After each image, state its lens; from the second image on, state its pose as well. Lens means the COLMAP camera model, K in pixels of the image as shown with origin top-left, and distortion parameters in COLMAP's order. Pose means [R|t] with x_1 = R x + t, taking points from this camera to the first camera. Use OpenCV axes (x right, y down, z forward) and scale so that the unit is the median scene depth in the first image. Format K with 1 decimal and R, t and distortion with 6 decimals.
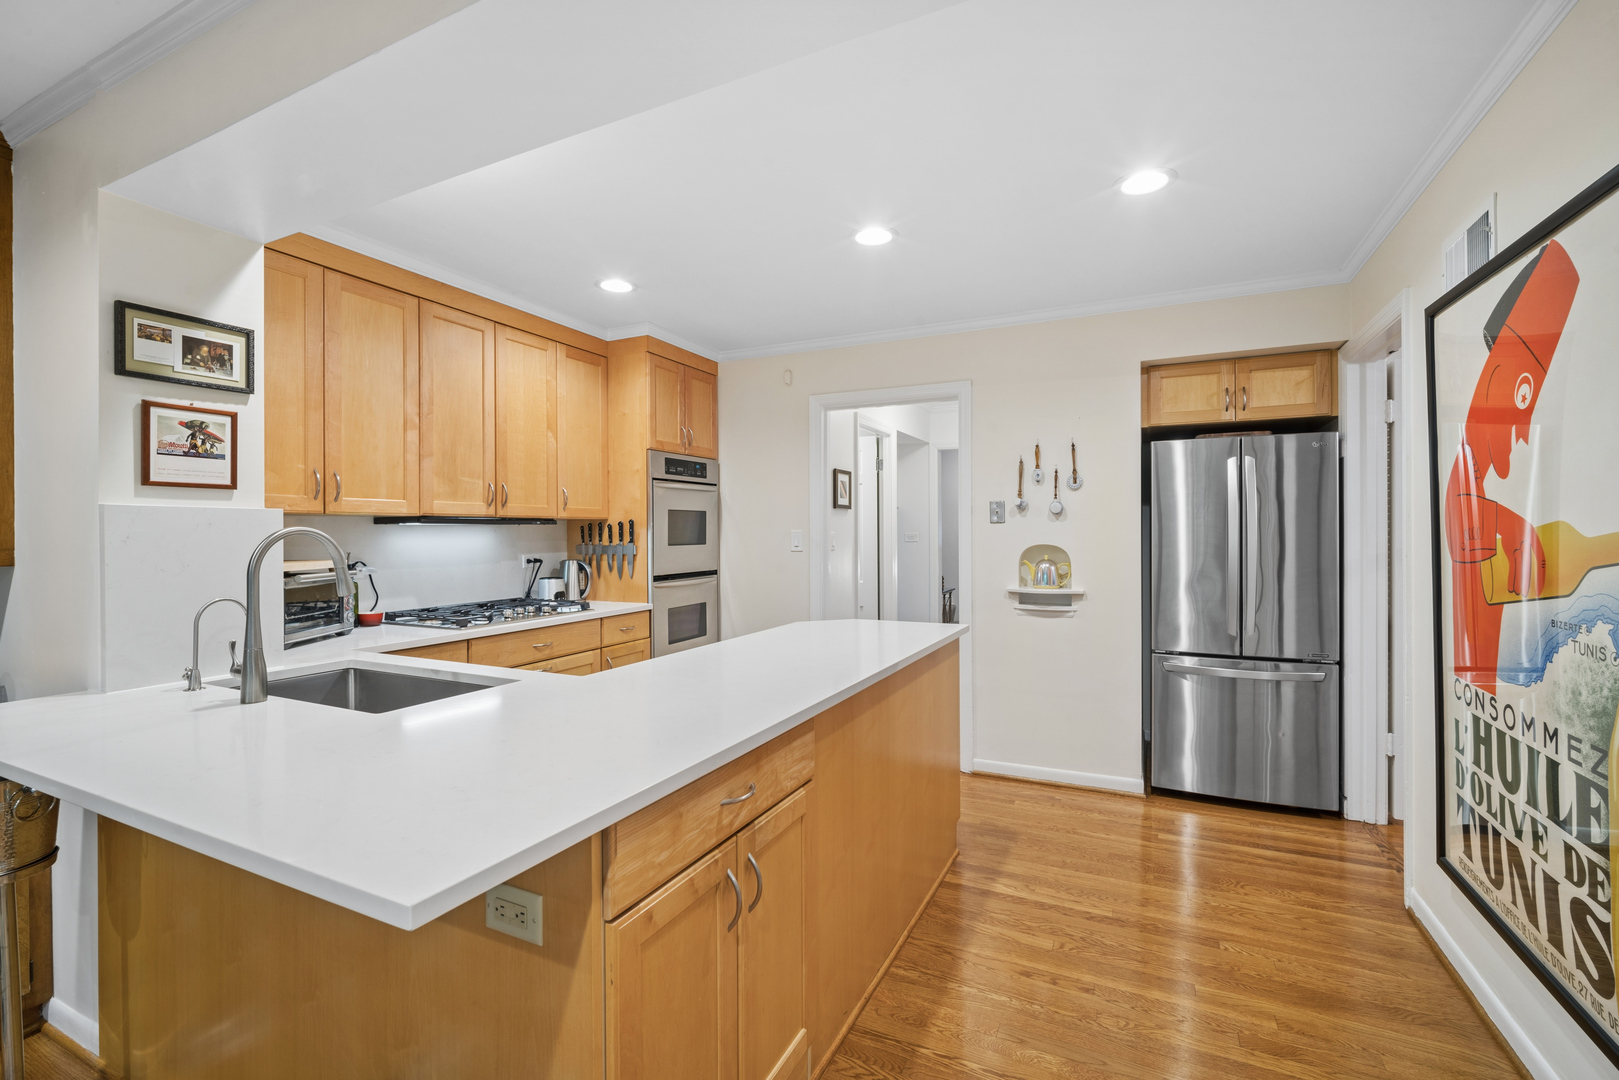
lens RADIAL K [[701.8, 0, 810.3], [0, 701.8, 533.5], [0, 0, 1]] dist [-0.005340, 0.000013]
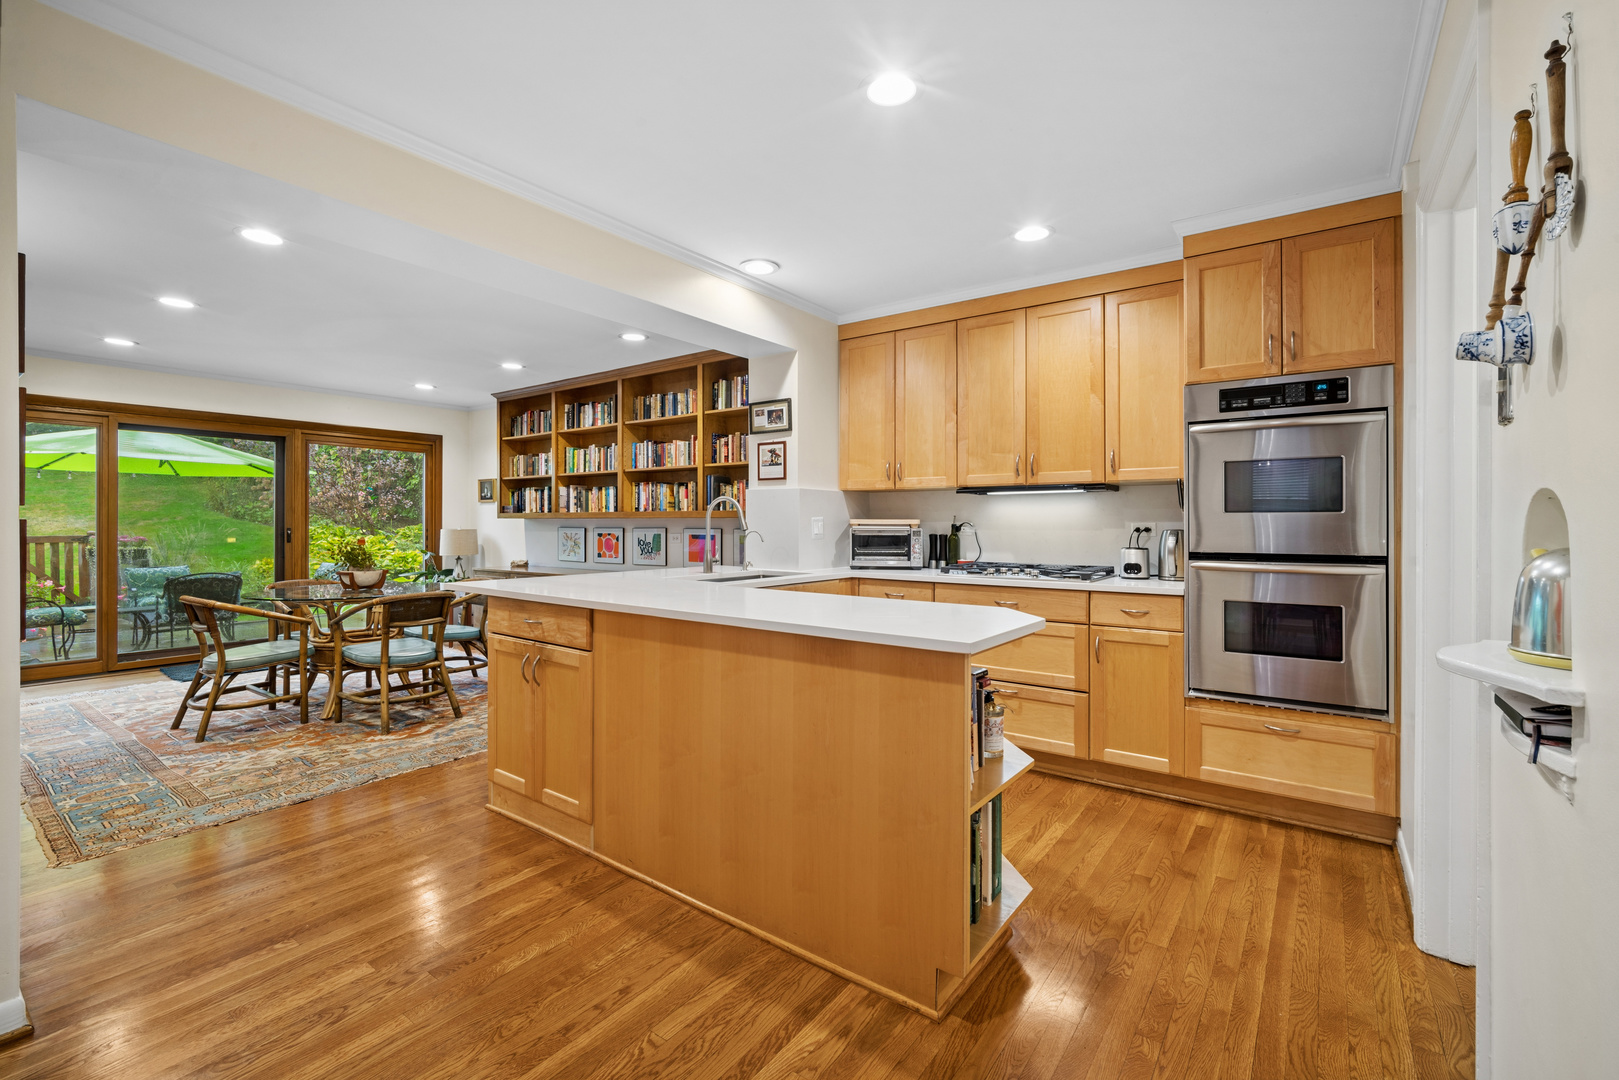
lens RADIAL K [[701.8, 0, 809.9], [0, 701.8, 524.3], [0, 0, 1]] dist [-0.005340, 0.000013]
pose [[-0.182561, 0.007941, -0.983162, 0.749763], [-0.002679, 0.999960, 0.008574, 0.031809], [0.983191, 0.004200, -0.182532, 0.932076]]
